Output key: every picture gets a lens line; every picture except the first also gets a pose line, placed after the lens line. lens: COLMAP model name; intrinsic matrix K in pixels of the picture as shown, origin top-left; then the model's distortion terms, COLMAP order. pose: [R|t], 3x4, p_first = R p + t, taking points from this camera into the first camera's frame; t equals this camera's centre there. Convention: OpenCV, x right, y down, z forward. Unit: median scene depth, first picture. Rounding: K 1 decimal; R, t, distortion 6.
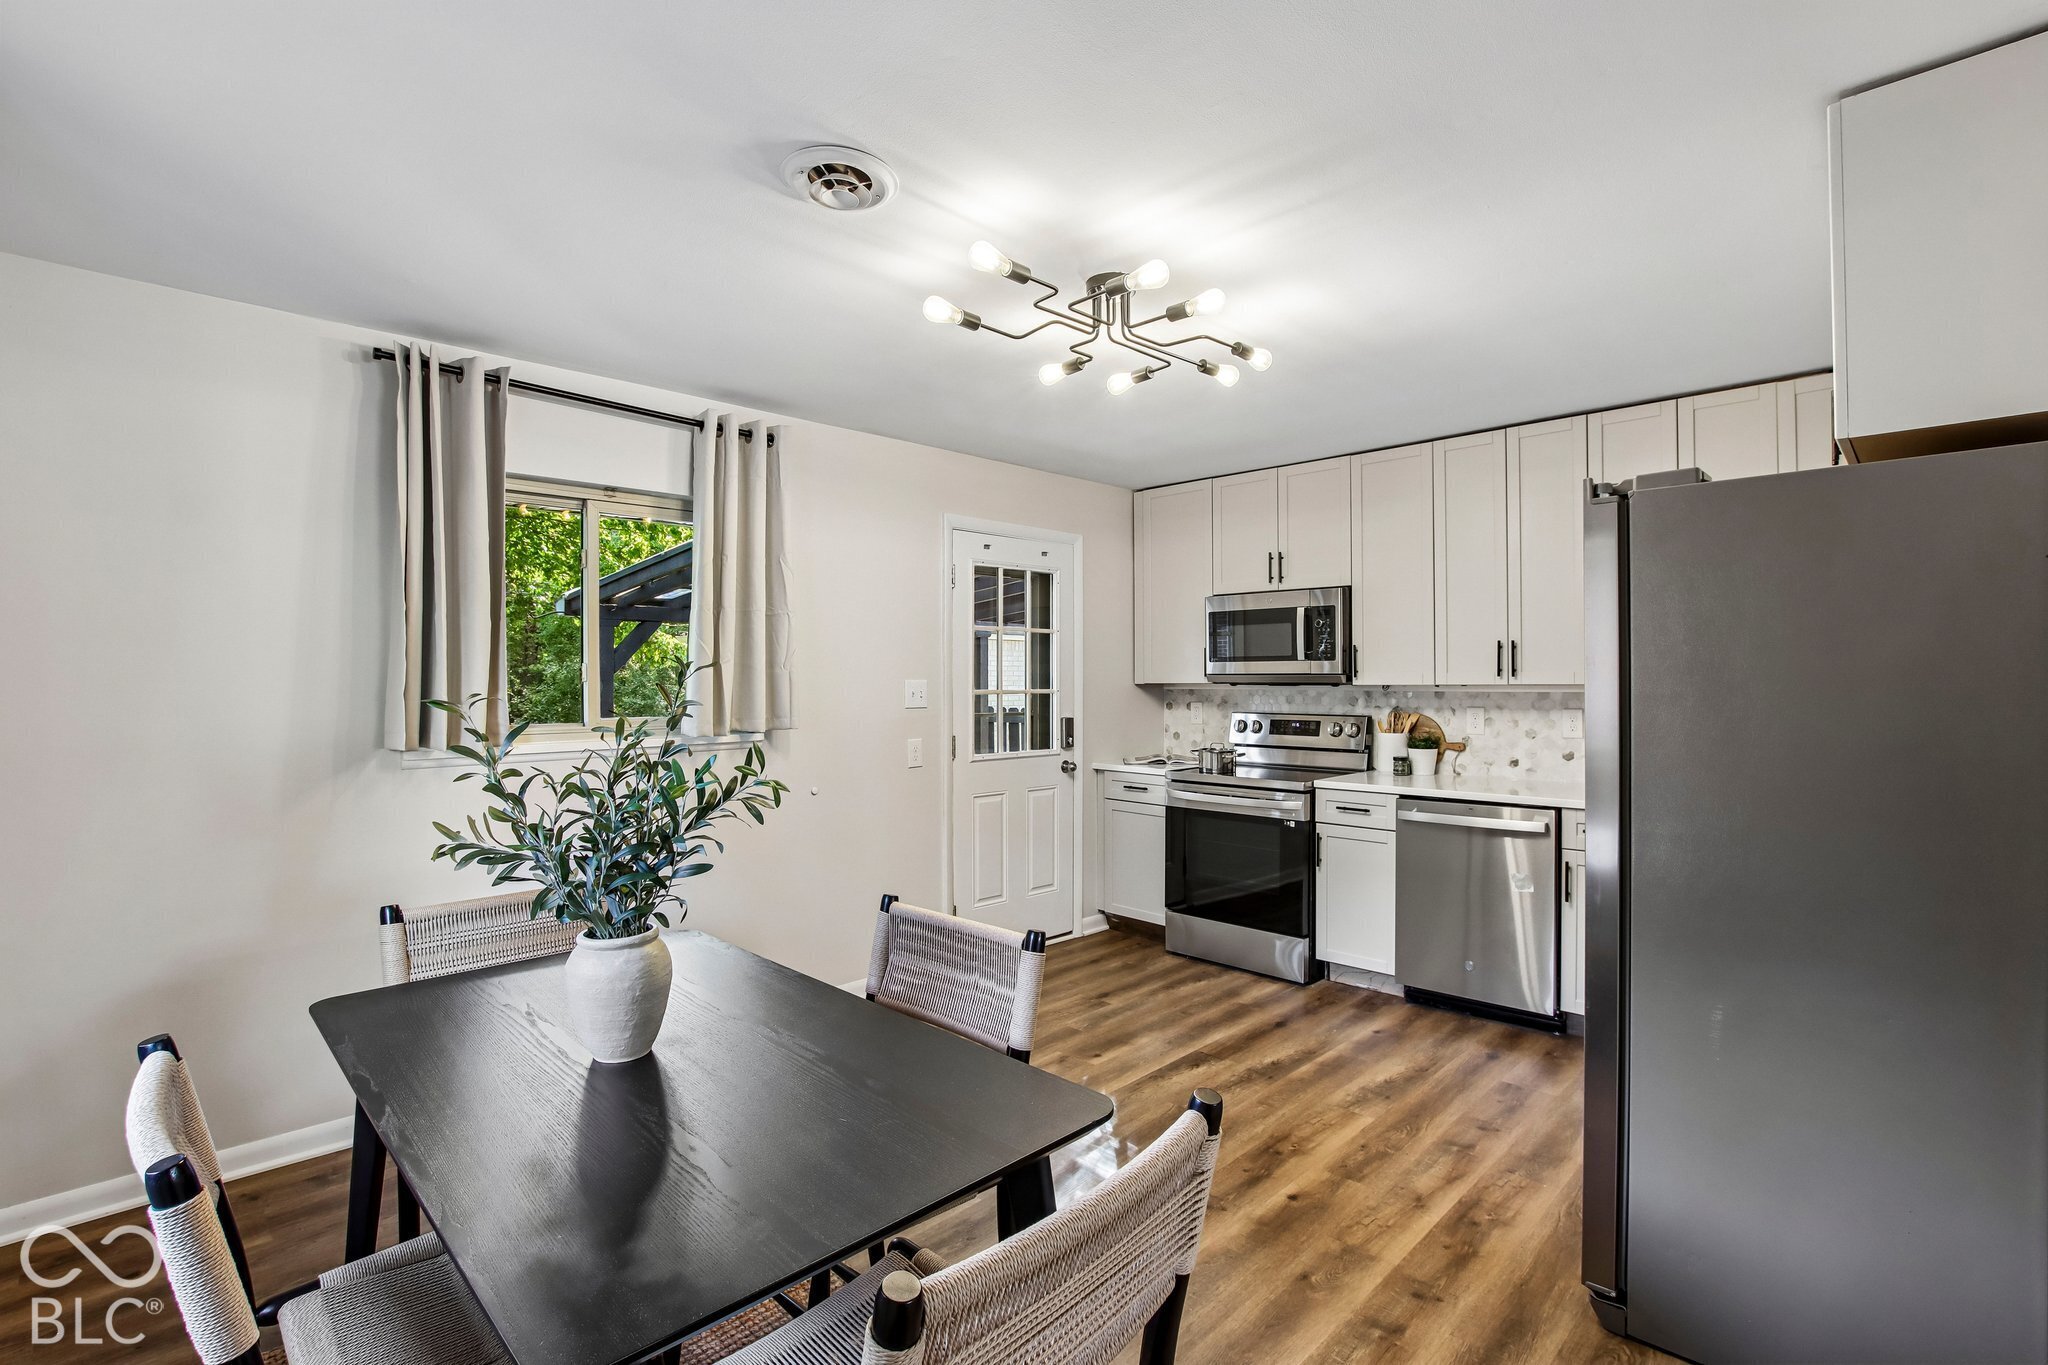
lens RADIAL K [[949.0, 0, 1030.3], [0, 949.0, 675.7], [0, 0, 1]] dist [-0.033587, 0.001994]
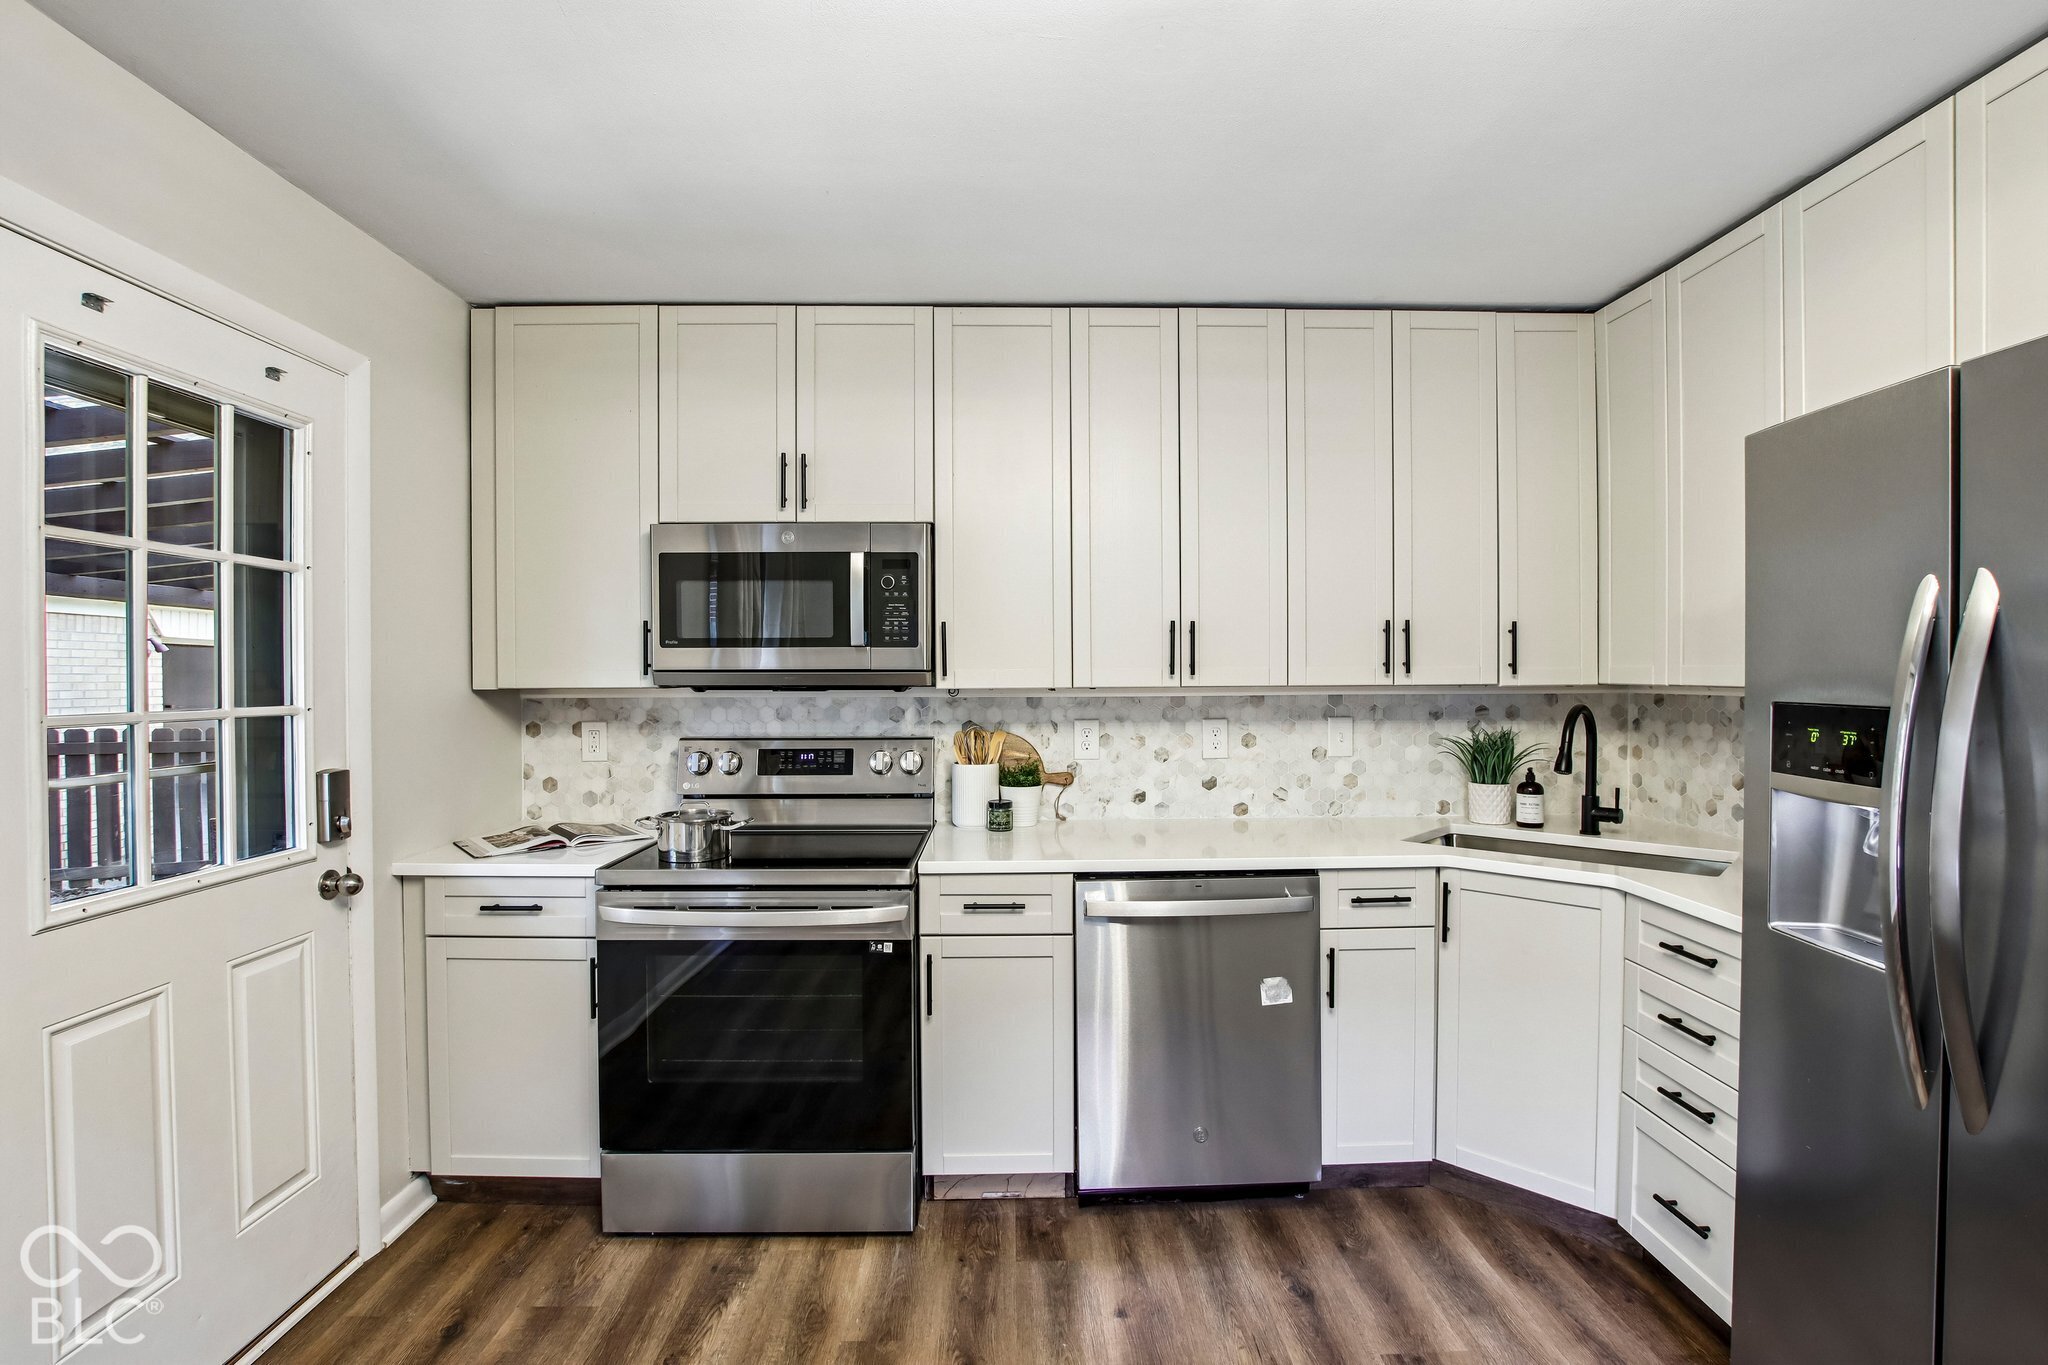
lens RADIAL K [[949.0, 0, 1025.5], [0, 949.0, 686.3], [0, 0, 1]] dist [-0.033587, 0.001994]
pose [[0.691281, -0.009846, 0.722519, -0.053894], [-0.000605, 0.999899, 0.014206, -0.000399], [-0.722585, -0.010257, 0.691205, 0.525964]]
